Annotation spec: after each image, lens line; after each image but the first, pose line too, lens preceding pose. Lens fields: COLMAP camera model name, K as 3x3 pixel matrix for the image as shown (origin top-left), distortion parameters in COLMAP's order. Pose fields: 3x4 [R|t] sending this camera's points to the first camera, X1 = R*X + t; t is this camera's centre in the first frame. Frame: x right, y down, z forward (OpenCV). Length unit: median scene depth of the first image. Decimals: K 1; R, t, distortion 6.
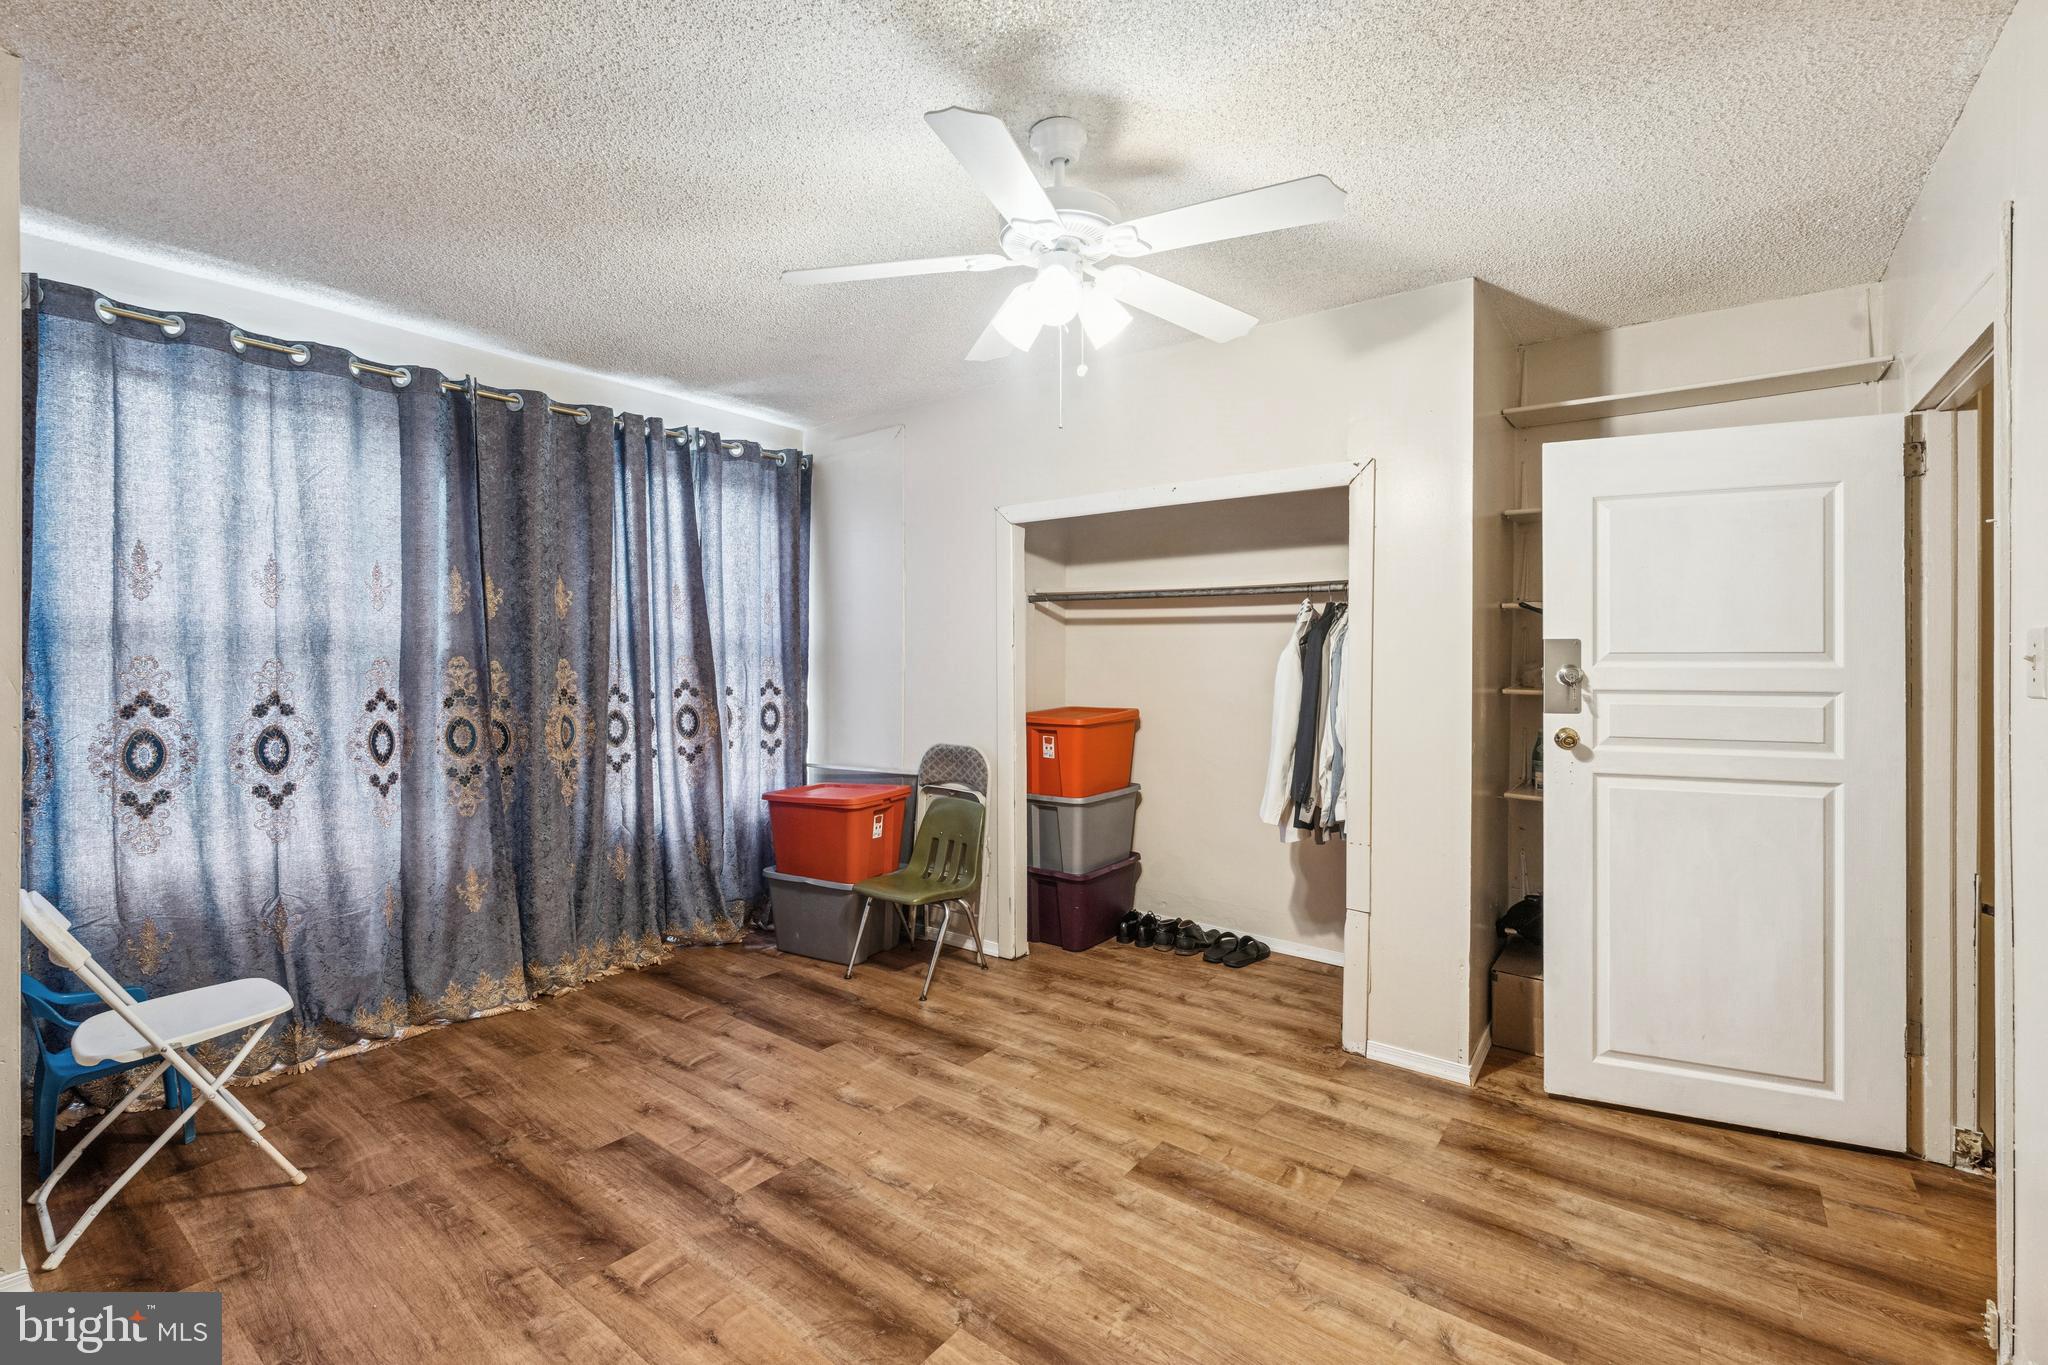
lens RADIAL K [[903.1, 0, 1030.3], [0, 903.1, 673.1], [0, 0, 1]] dist [-0.000955, 0.000775]
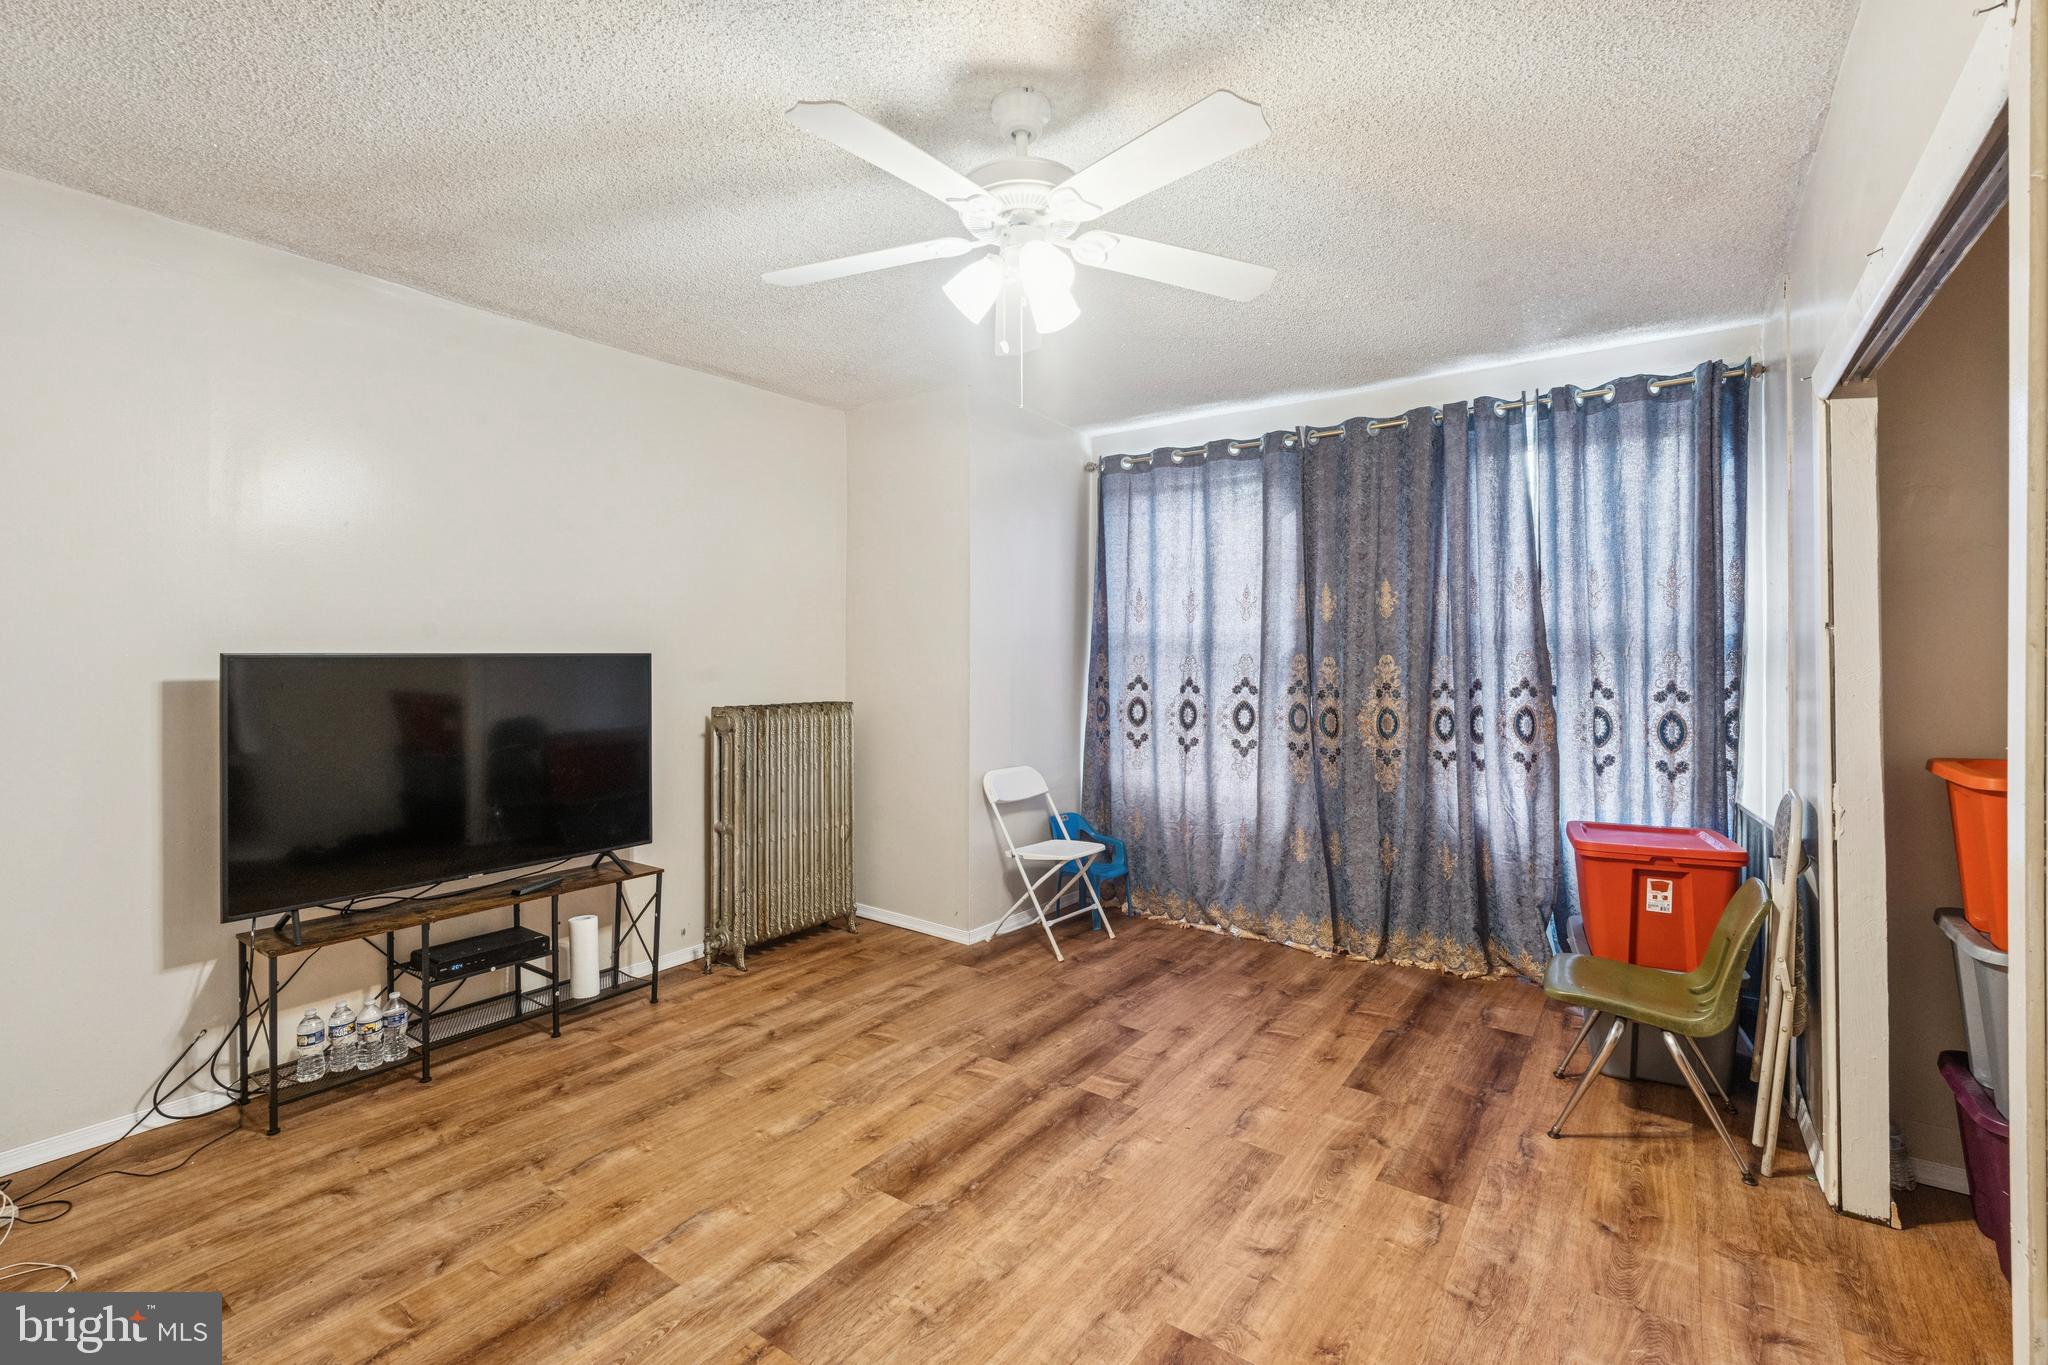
lens RADIAL K [[903.1, 0, 1023.1], [0, 903.1, 665.8], [0, 0, 1]] dist [-0.000955, 0.000775]
pose [[0.017167, 0.002995, -0.999848, 0.669407], [-0.015194, 0.999881, 0.002734, 0.000957], [0.999737, 0.015145, 0.017210, 0.664312]]
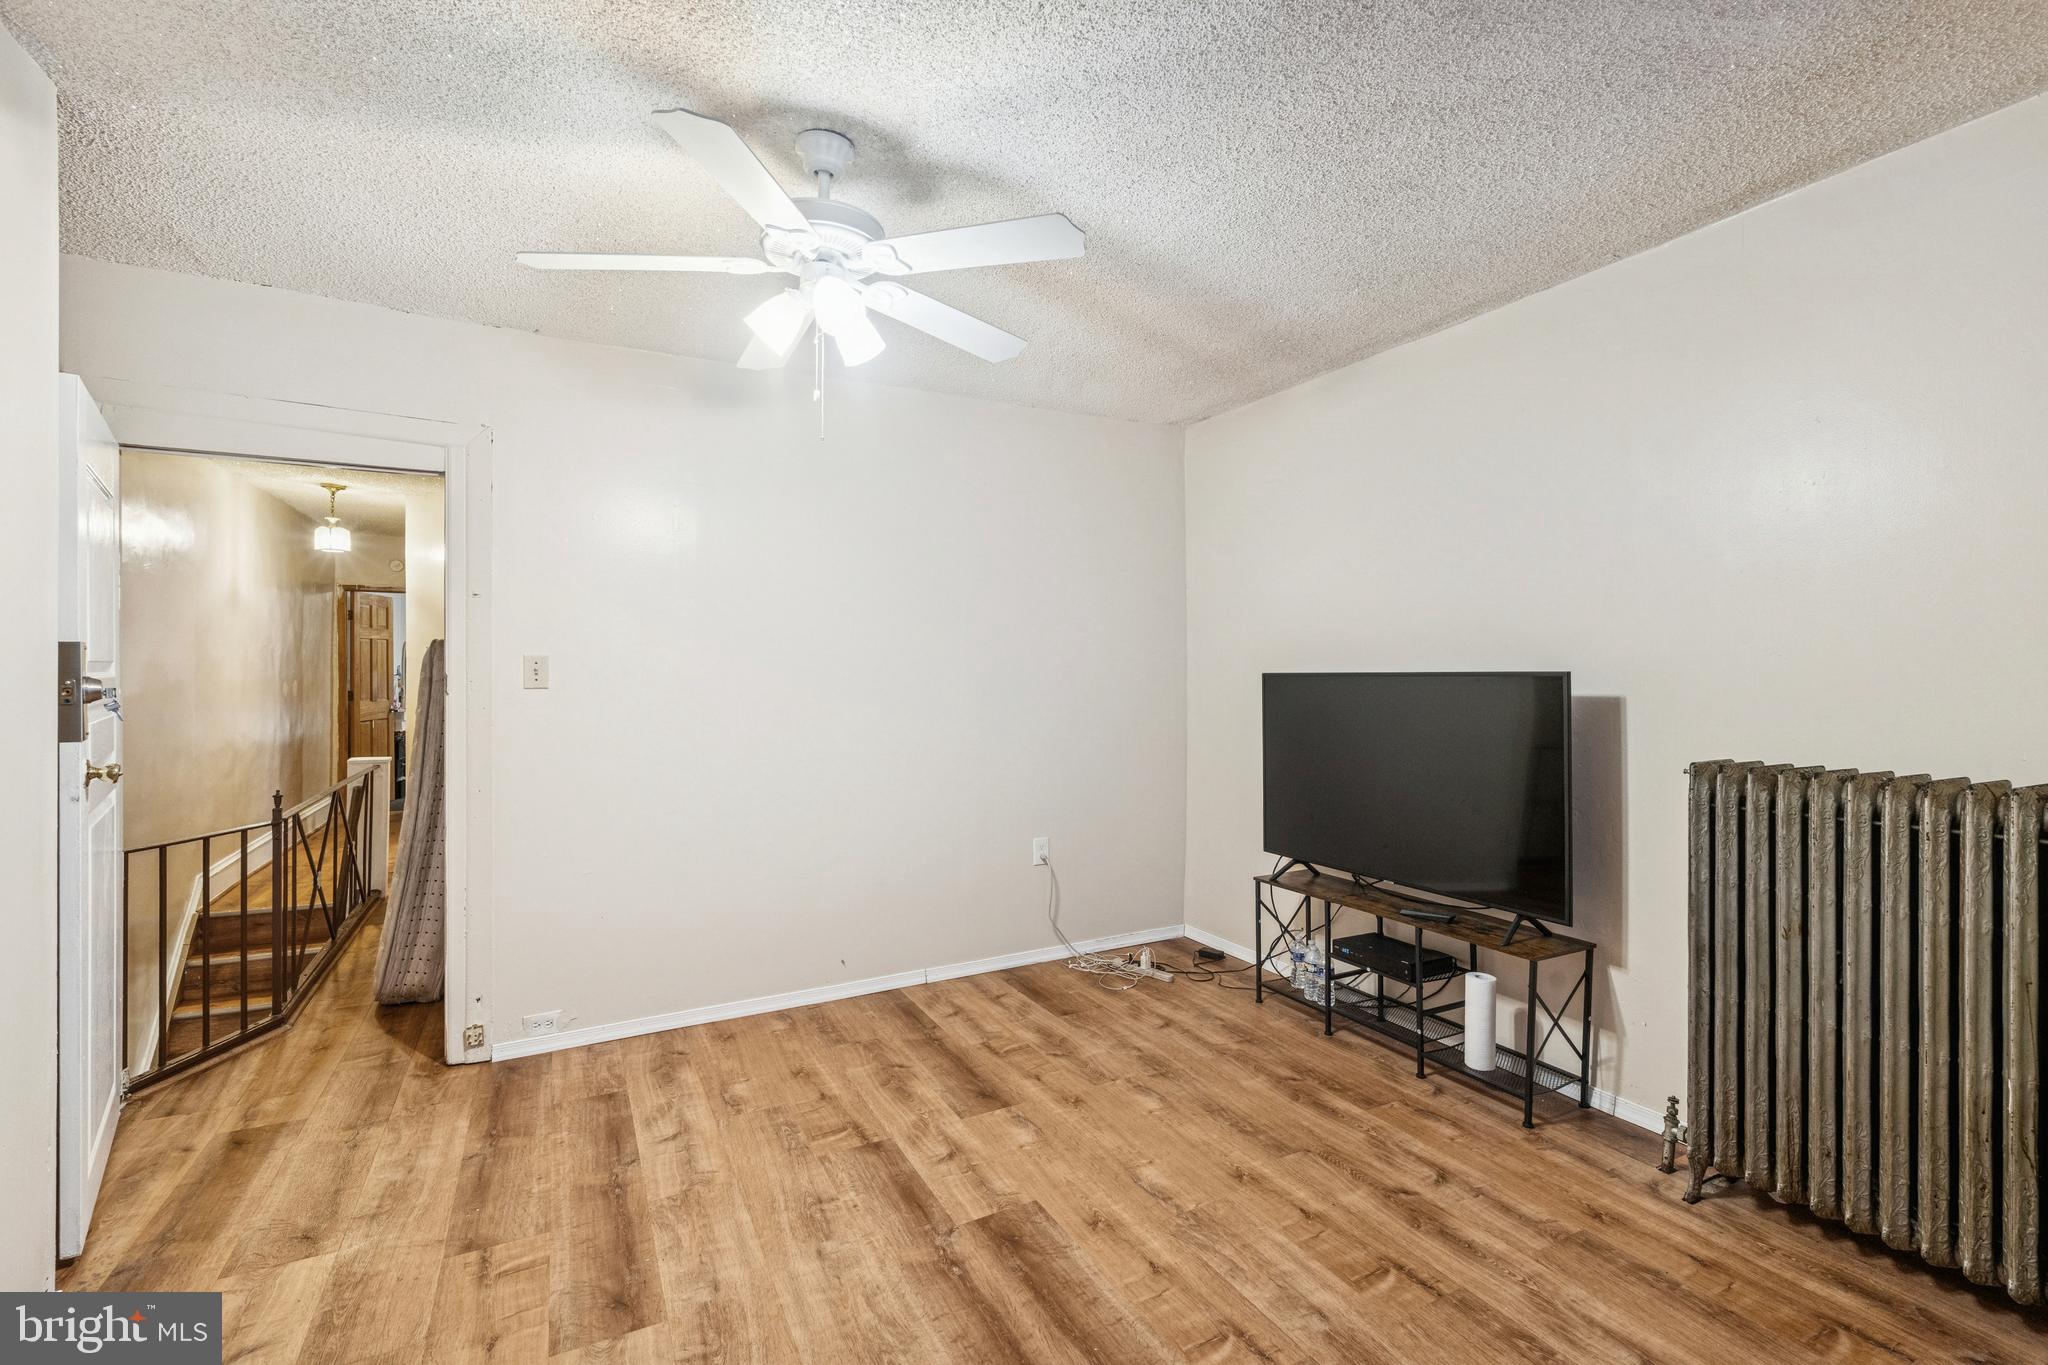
lens RADIAL K [[903.1, 0, 1029.3], [0, 903.1, 673.5], [0, 0, 1]] dist [-0.000955, 0.000775]
pose [[-0.901760, -0.006409, 0.432189, -0.406536], [0.001772, 0.999827, 0.018522, -0.021224], [-0.432233, 0.017469, -0.901593, 1.213200]]
